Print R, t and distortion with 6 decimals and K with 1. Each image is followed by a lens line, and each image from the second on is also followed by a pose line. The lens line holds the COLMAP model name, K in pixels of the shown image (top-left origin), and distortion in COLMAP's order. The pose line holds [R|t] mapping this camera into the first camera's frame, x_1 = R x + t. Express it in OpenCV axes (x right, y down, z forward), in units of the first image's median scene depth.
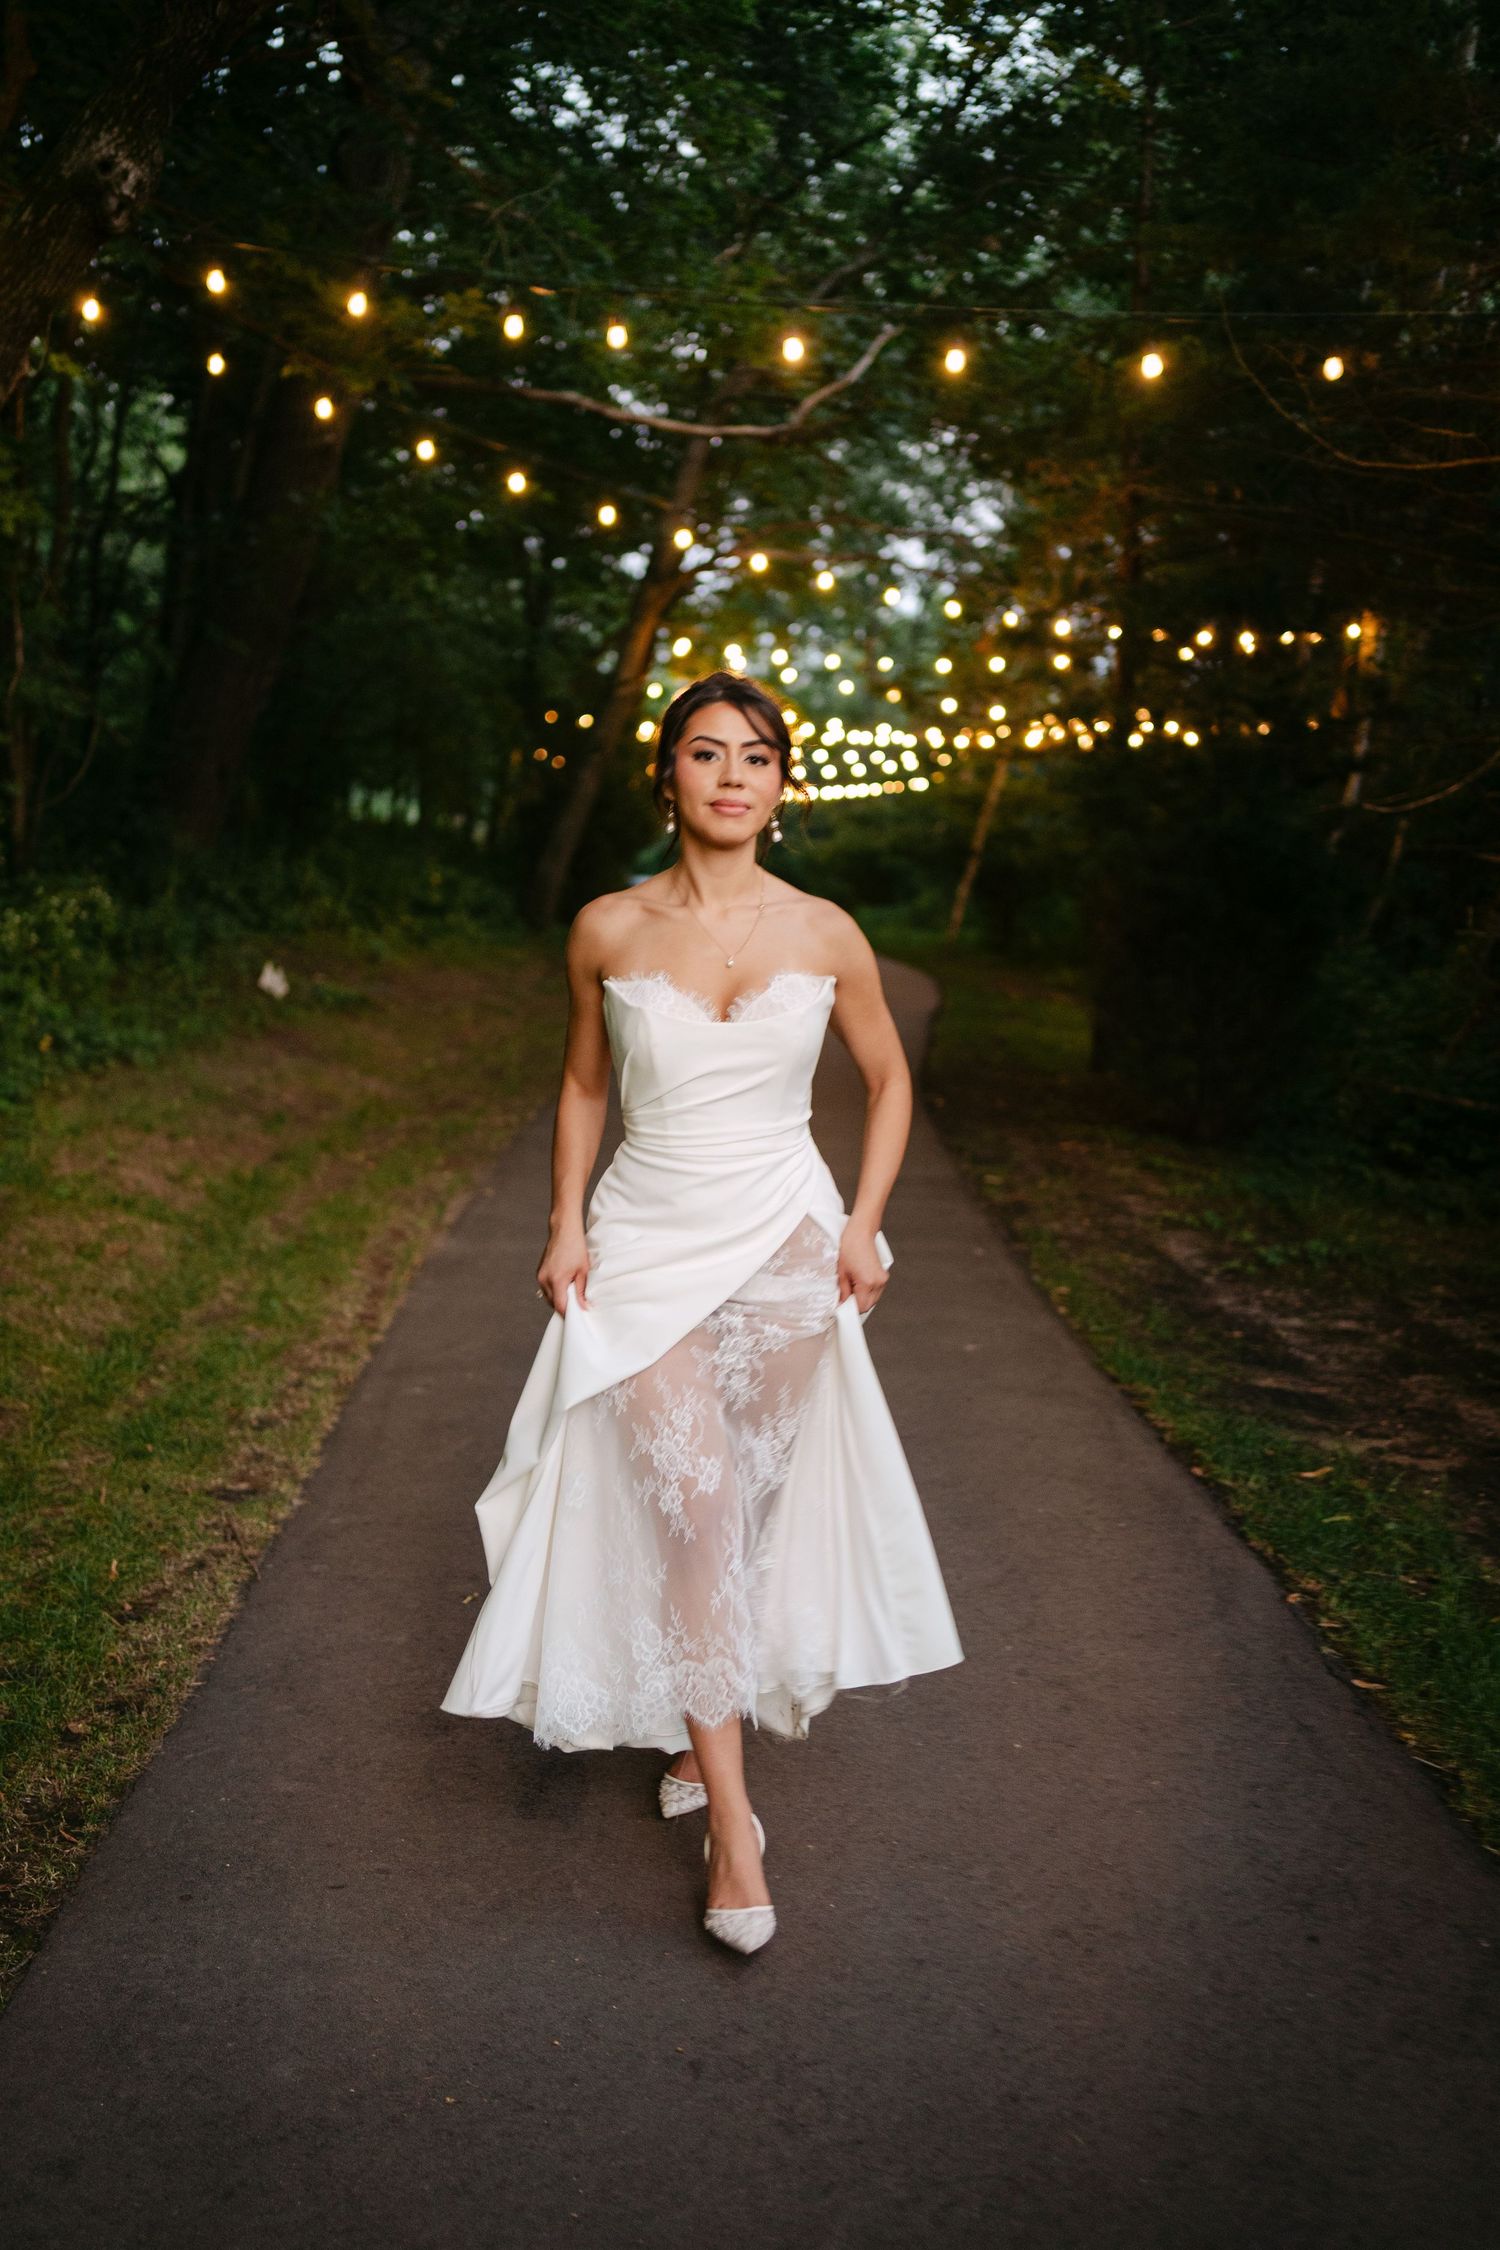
lens RADIAL K [[2171.4, 0, 757.3], [0, 2171.4, 1078.7], [0, 0, 1]] dist [-0.002658, 0.002235]
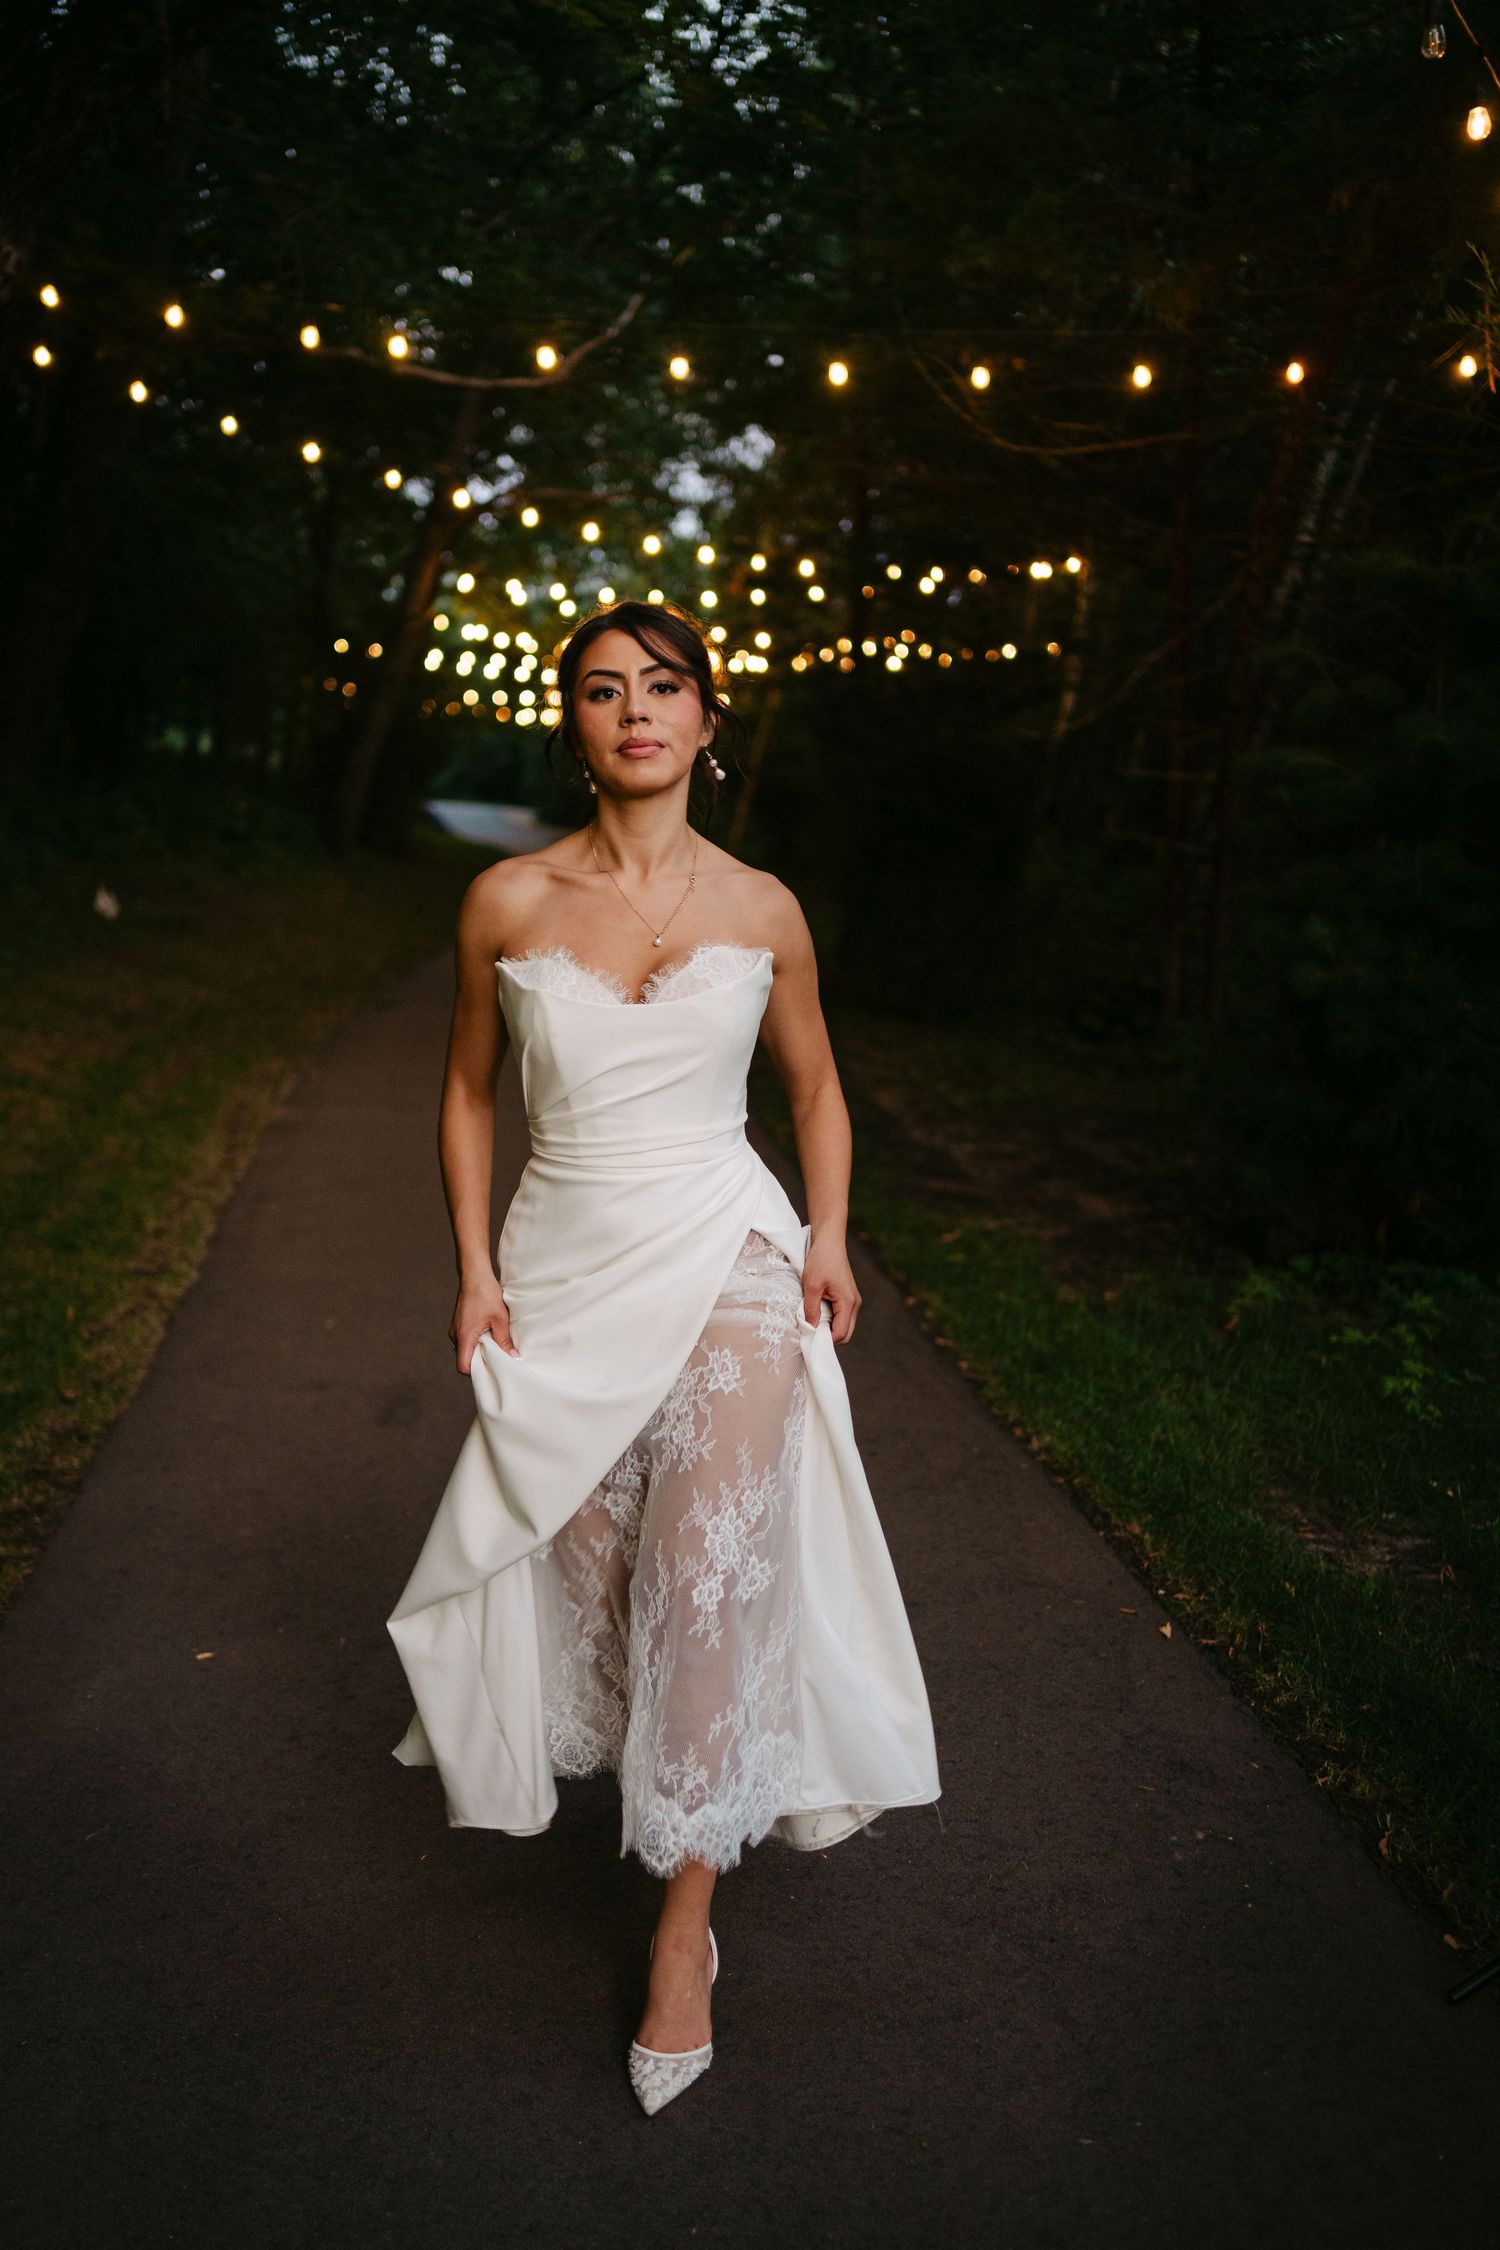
lens RADIAL K [[2107.7, 0, 684.8], [0, 2107.7, 1124.2], [0, 0, 1]] dist [0.014945, -0.002705]
pose [[0.997758, -0.031424, 0.059089, 0.010330], [0.027752, 0.997692, 0.061973, 0.016593], [-0.060900, -0.060194, 0.996327, -0.190394]]
